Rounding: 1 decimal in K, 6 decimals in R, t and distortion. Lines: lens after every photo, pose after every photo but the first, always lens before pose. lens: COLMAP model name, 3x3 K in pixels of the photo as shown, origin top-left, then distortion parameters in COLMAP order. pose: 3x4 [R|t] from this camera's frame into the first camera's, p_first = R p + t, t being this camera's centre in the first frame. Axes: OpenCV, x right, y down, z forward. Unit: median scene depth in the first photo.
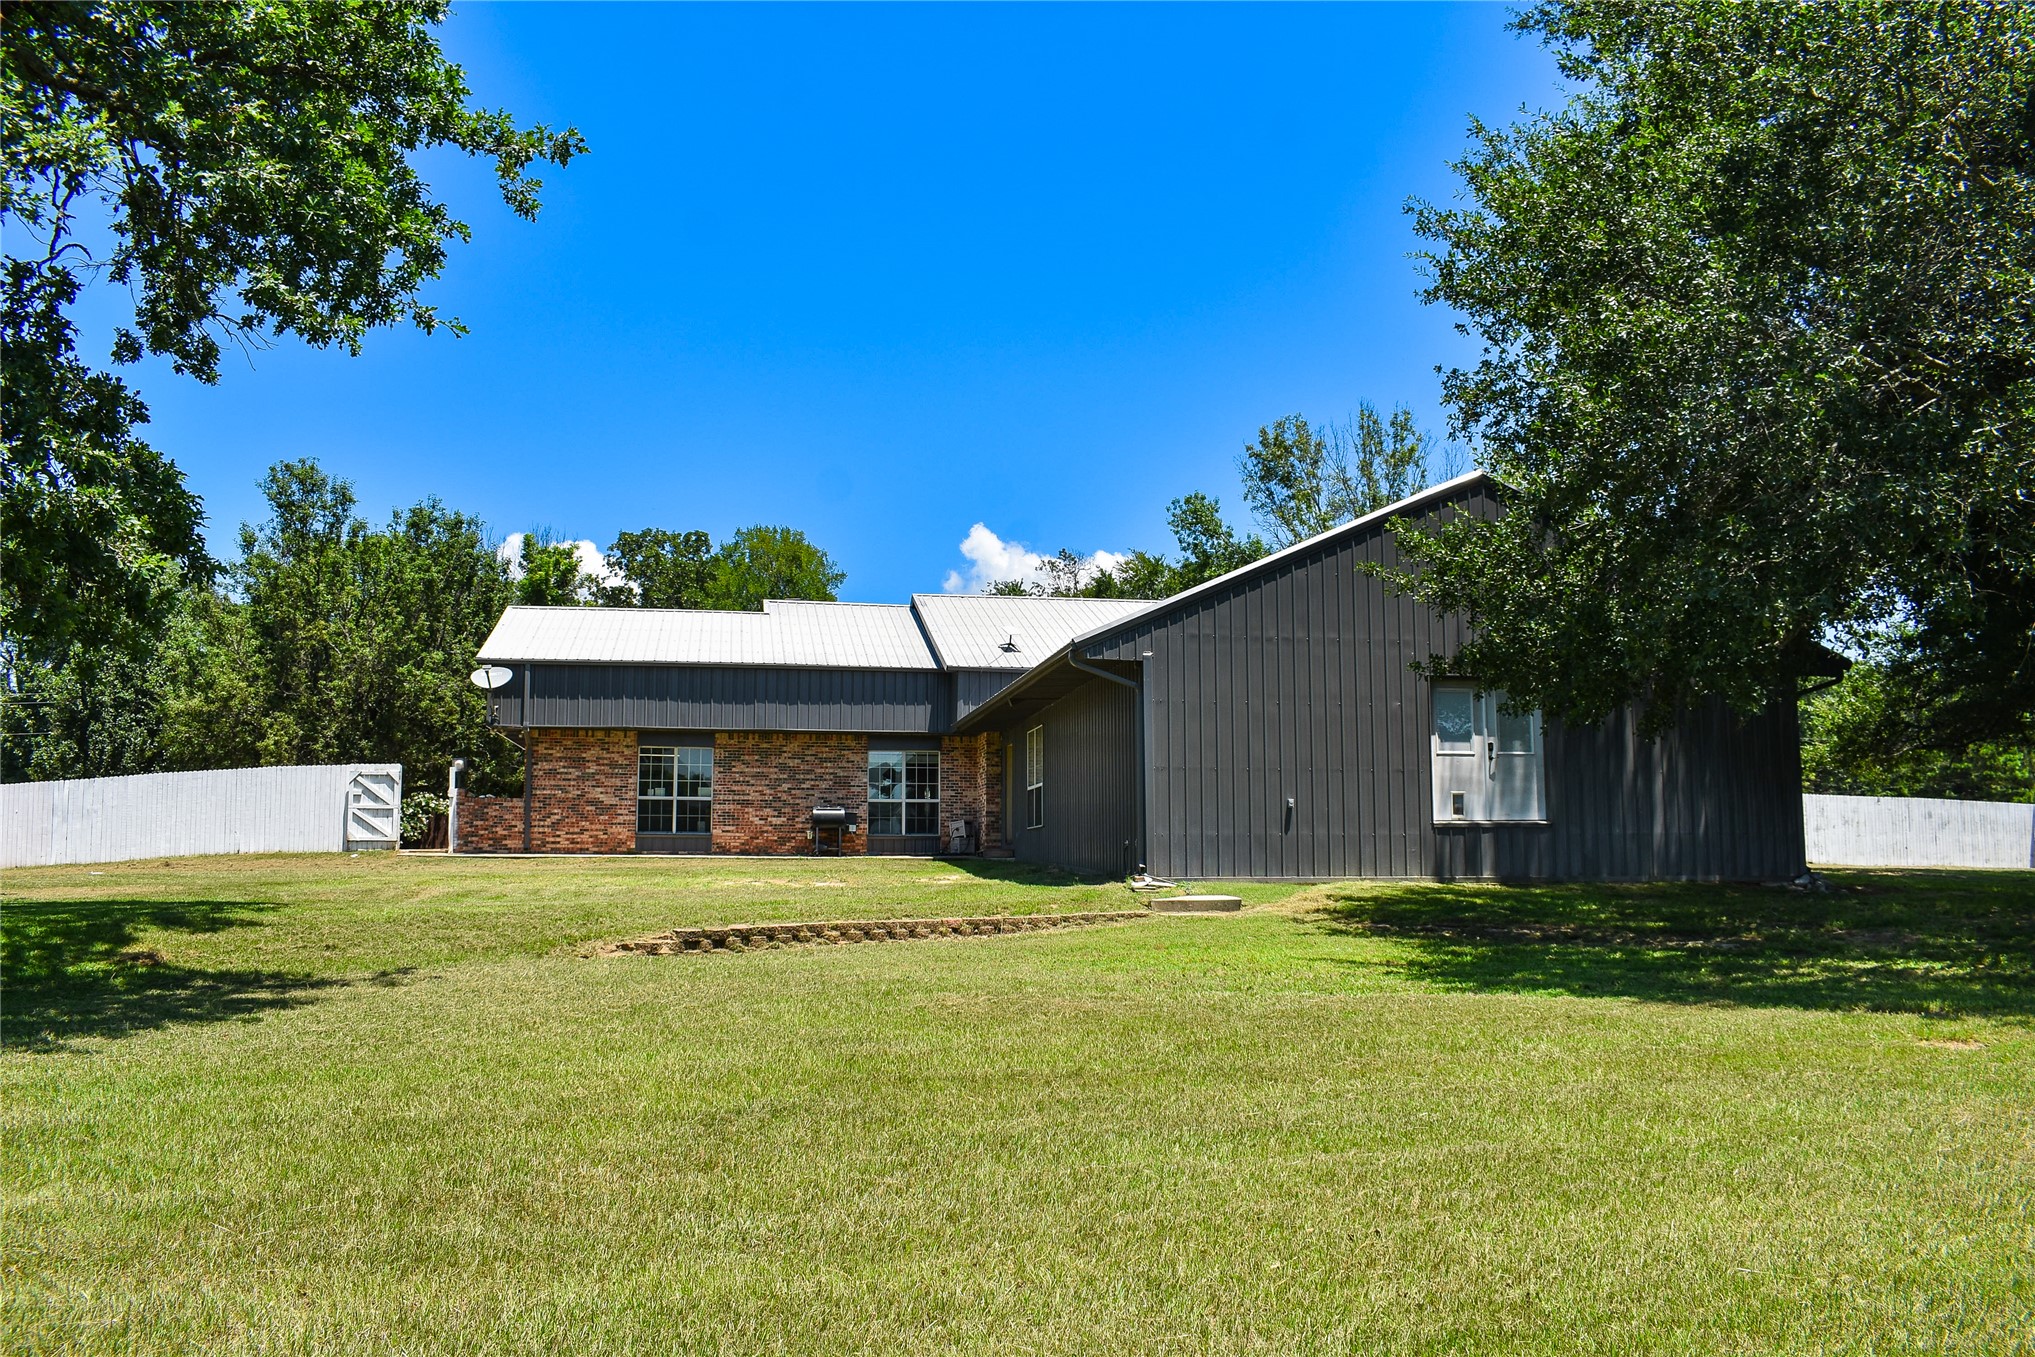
lens RADIAL K [[1622.8, 0, 1024.8], [0, 1622.8, 682.0], [0, 0, 1]] dist [-0.083034, -0.009295]
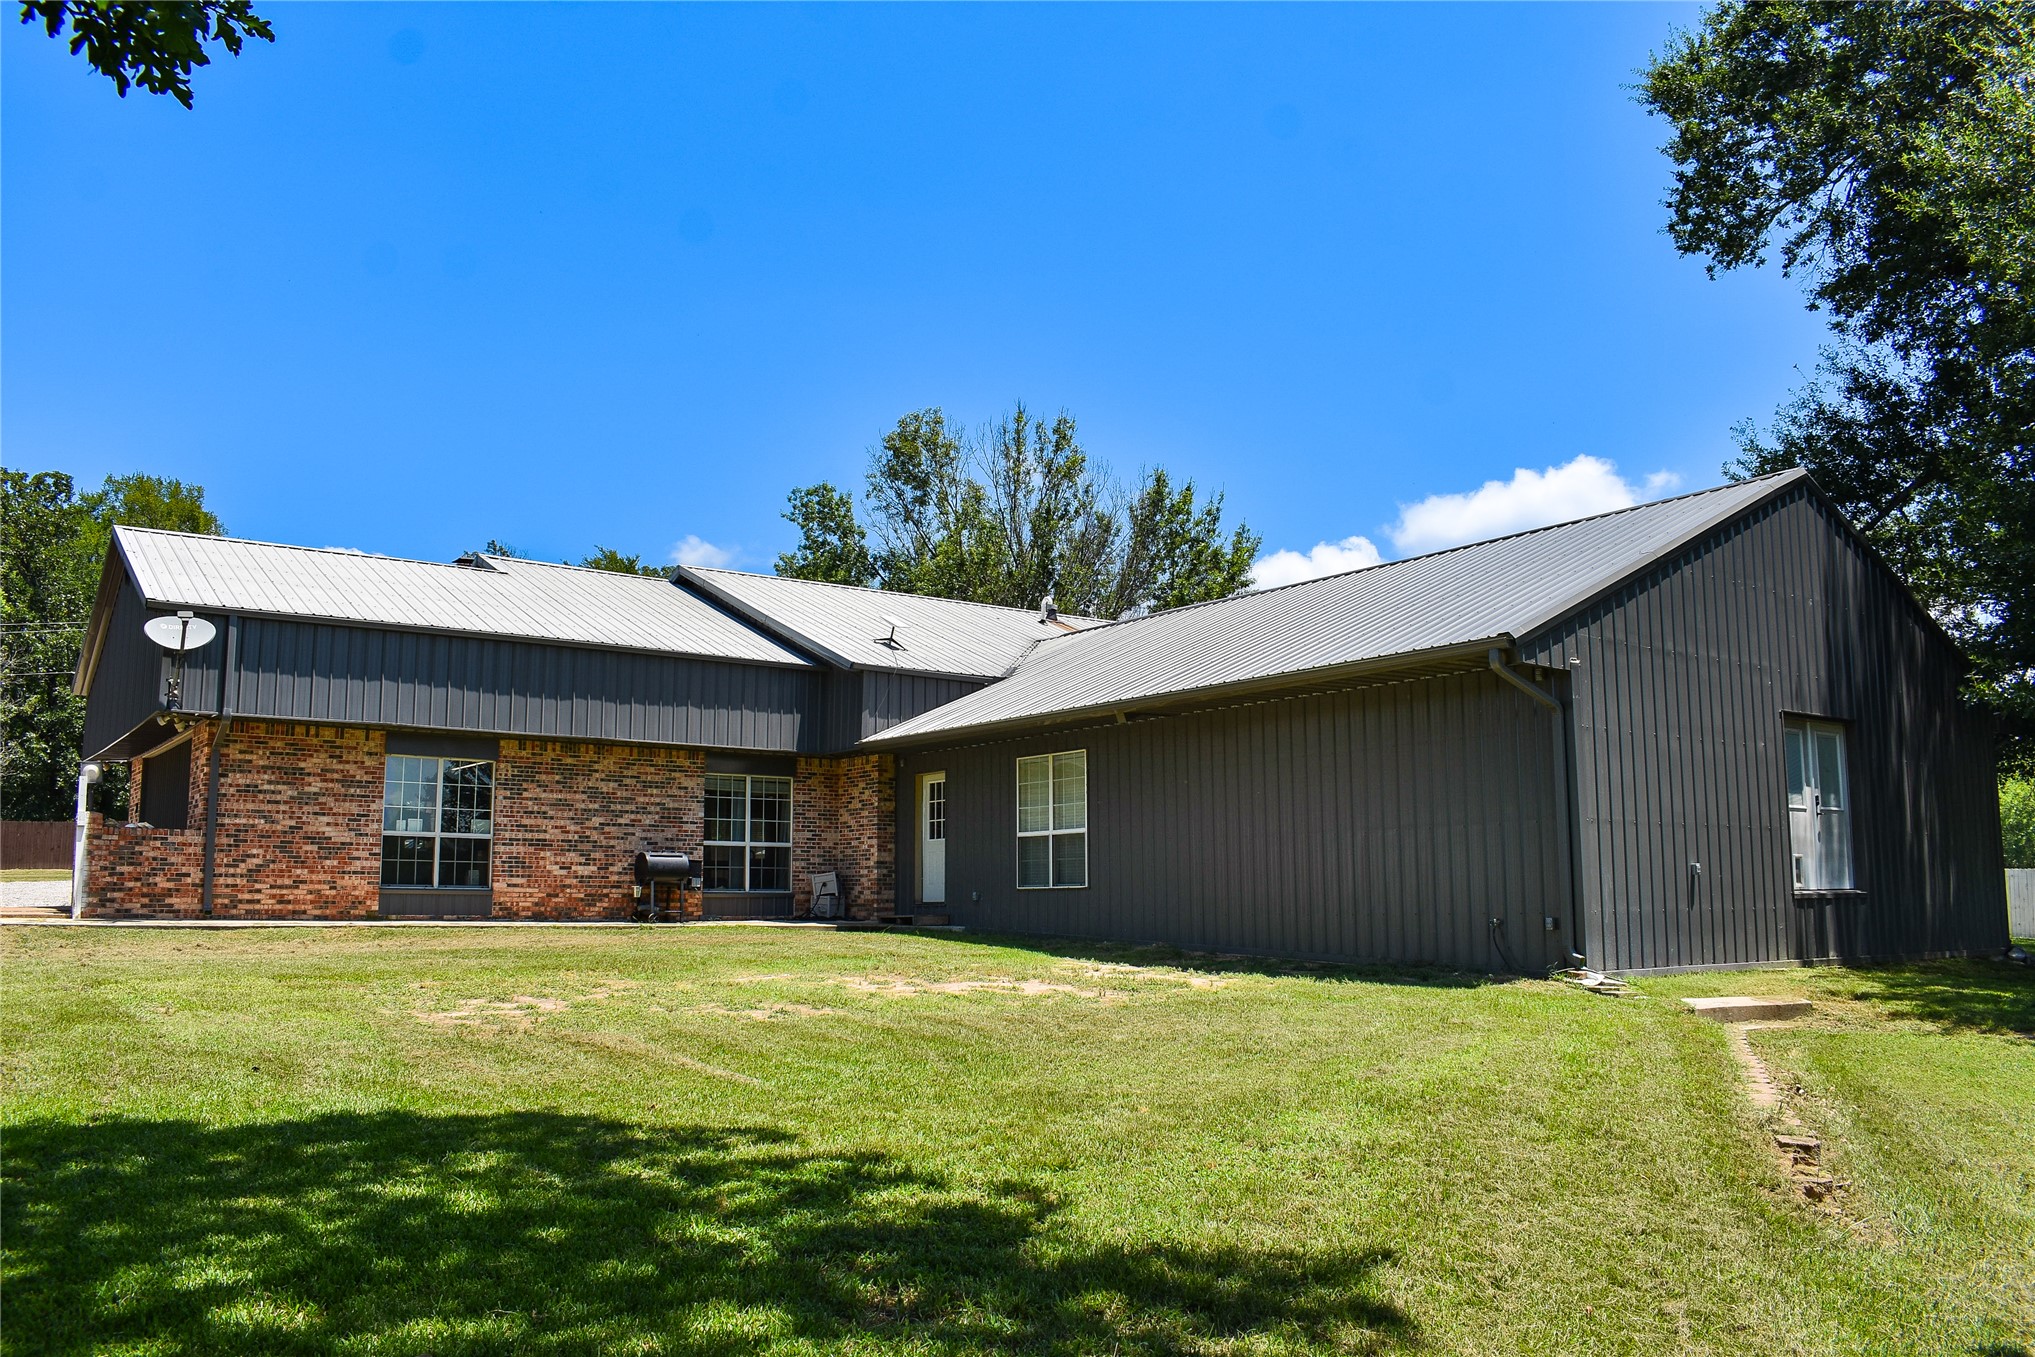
lens RADIAL K [[1622.8, 0, 1014.1], [0, 1622.8, 686.0], [0, 0, 1]] dist [-0.083034, -0.009295]
pose [[0.894493, 0.058864, 0.443191, -0.302964], [-0.051589, 0.998263, -0.028465, 0.017619], [-0.444096, 0.002598, 0.895975, 0.306779]]
